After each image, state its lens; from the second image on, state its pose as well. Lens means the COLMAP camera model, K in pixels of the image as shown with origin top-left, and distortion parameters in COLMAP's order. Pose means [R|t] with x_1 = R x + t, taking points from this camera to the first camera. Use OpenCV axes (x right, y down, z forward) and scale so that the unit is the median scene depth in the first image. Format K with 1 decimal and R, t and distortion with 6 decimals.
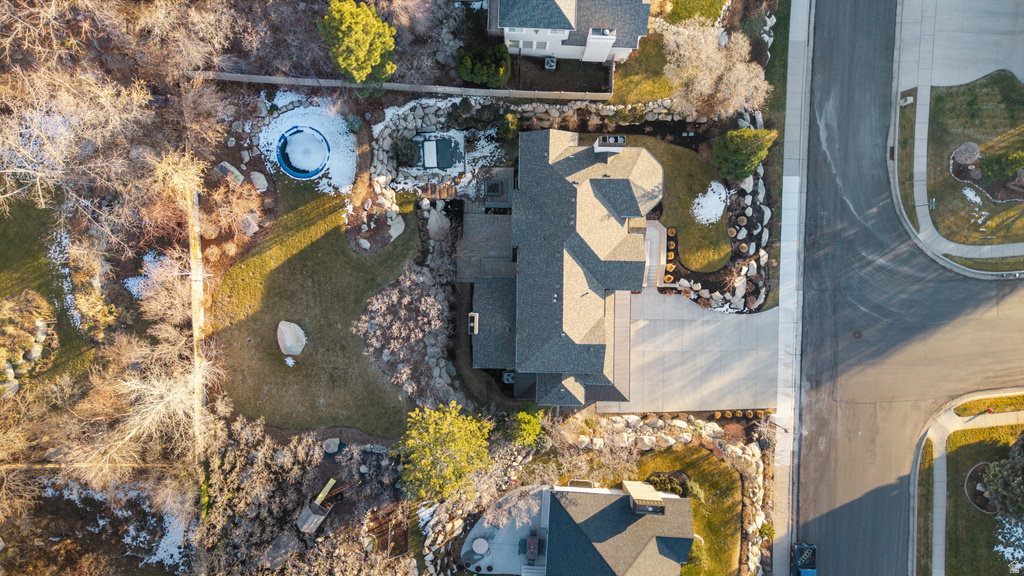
lens RADIAL K [[685.0, 0, 512.9], [0, 685.0, 295.4], [0, 0, 1]] dist [0.042361, -0.047533]
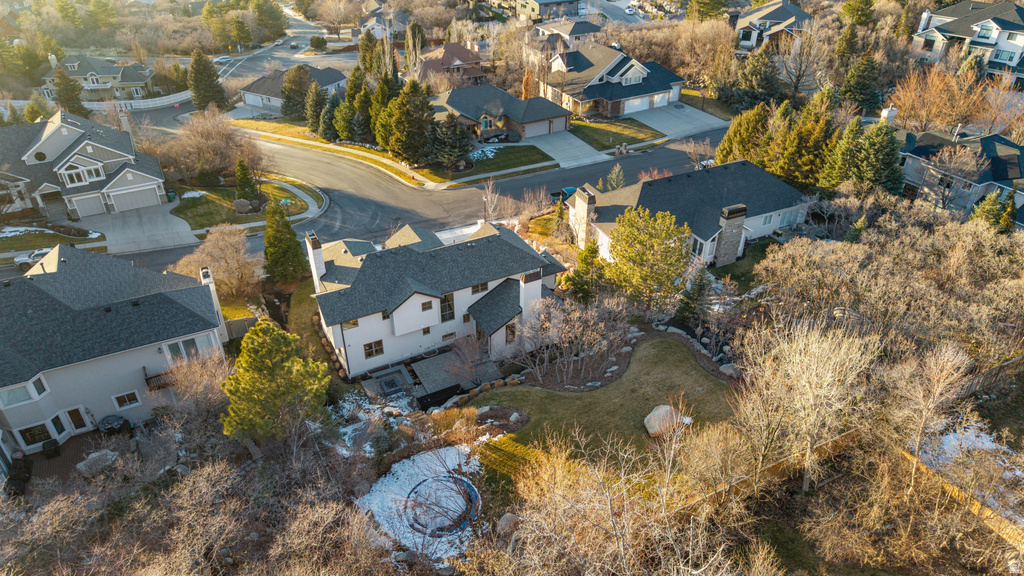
lens RADIAL K [[685.0, 0, 512.9], [0, 685.0, 295.4], [0, 0, 1]] dist [0.042361, -0.047533]
pose [[-0.482893, -0.491057, 0.725036, -0.734495], [0.875679, -0.270100, 0.400290, -0.363649], [-0.000733, 0.828196, 0.560438, 0.433206]]
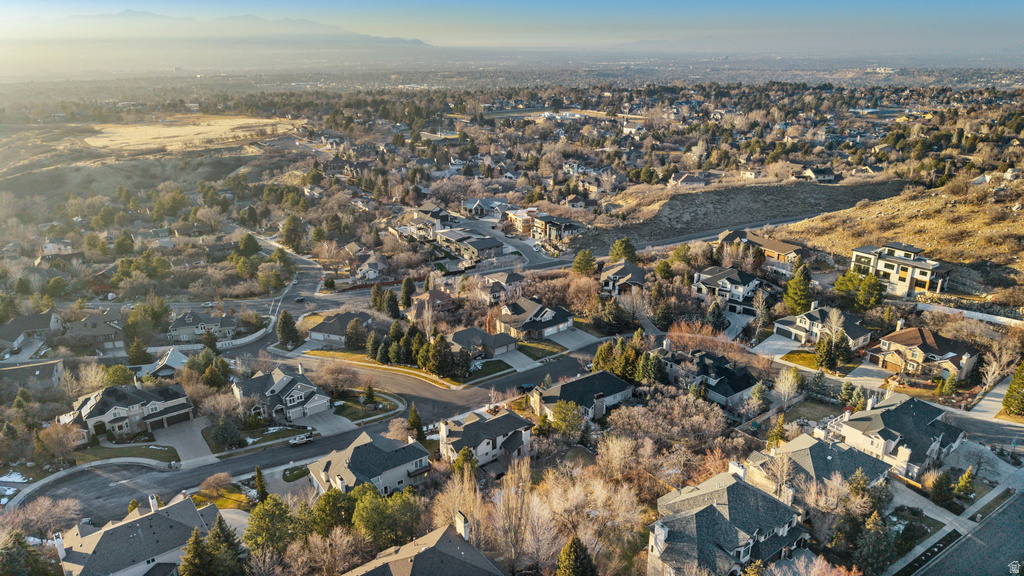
lens RADIAL K [[682.0, 0, 512.0], [0, 682.0, 288.0], [0, 0, 1]] dist [0.156932, -0.294290]
pose [[-0.602813, -0.275754, 0.748717, -1.802121], [0.797874, -0.212690, 0.564056, -1.339912], [0.003704, 0.937402, 0.348229, -0.453467]]
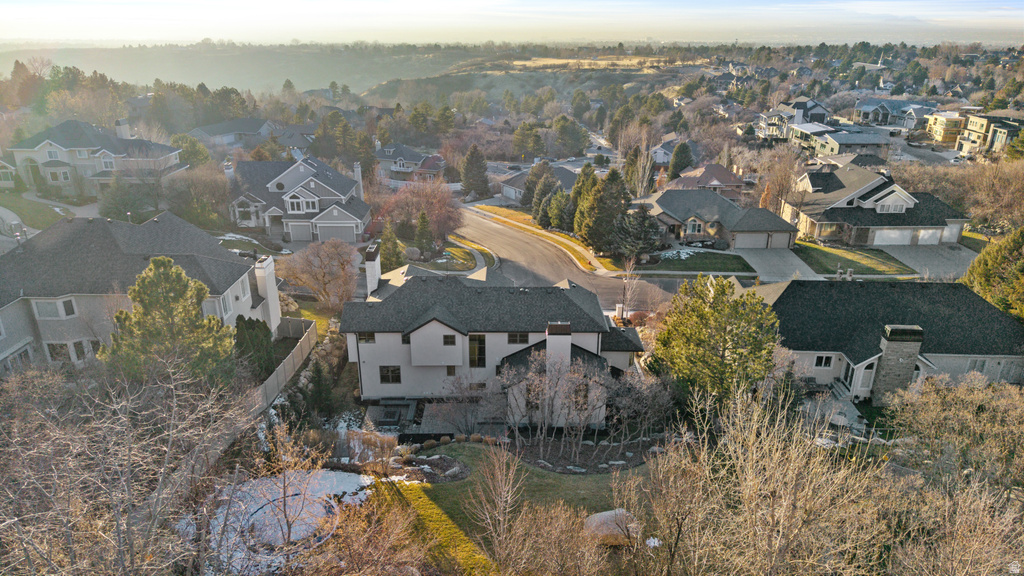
lens RADIAL K [[685.0, 0, 512.9], [0, 685.0, 295.4], [0, 0, 1]] dist [0.042361, -0.047533]
pose [[-0.023336, -0.382693, 0.923581, -0.766499], [0.999727, -0.008130, 0.021892, -0.031506], [-0.000869, 0.923840, 0.382779, 0.598055]]
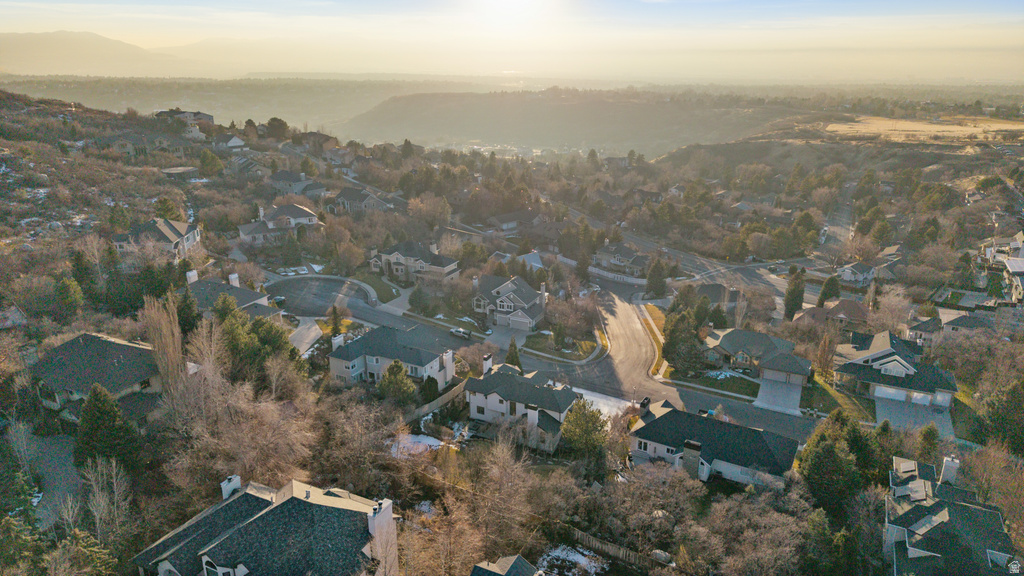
lens RADIAL K [[685.0, 0, 512.9], [0, 685.0, 295.4], [0, 0, 1]] dist [0.042361, -0.047533]
pose [[0.429788, -0.311574, 0.847469, -1.640726], [0.902924, 0.144970, -0.404613, 0.731370], [0.003210, 0.939098, 0.343634, -0.038800]]
